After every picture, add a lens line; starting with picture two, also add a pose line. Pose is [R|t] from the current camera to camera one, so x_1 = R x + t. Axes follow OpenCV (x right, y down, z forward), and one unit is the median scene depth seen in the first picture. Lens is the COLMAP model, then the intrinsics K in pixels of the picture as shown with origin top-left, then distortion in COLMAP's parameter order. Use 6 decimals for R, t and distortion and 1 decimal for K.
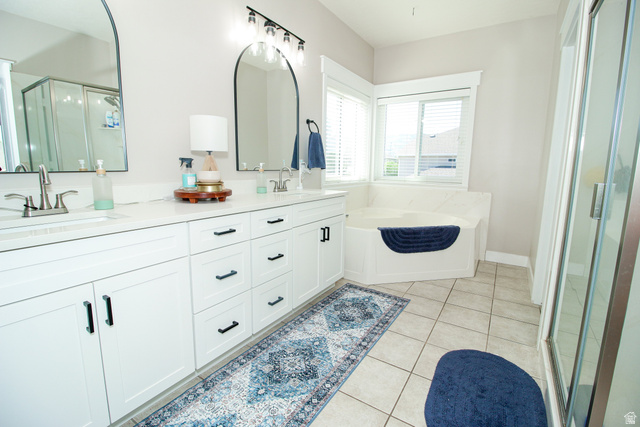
lens RADIAL K [[291.8, 0, 321.7], [0, 291.8, 208.6], [0, 0, 1]] dist [0.001395, -0.015461]
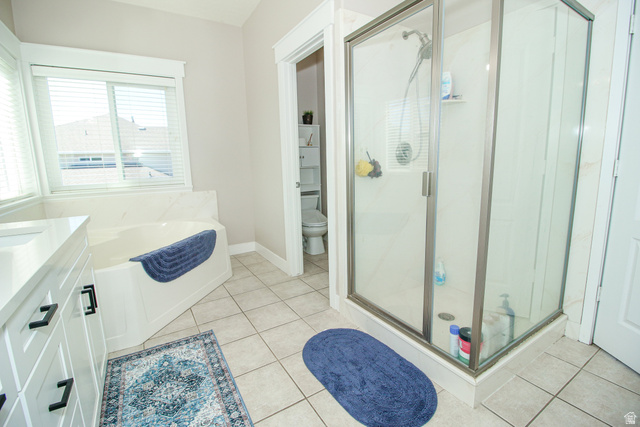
lens RADIAL K [[291.8, 0, 321.7], [0, 291.8, 208.6], [0, 0, 1]] dist [0.001395, -0.015461]
pose [[0.427227, -0.173716, 0.887300, -0.219850], [0.166720, 0.979677, 0.111527, -0.057253], [-0.888641, 0.100283, 0.447506, 0.308753]]
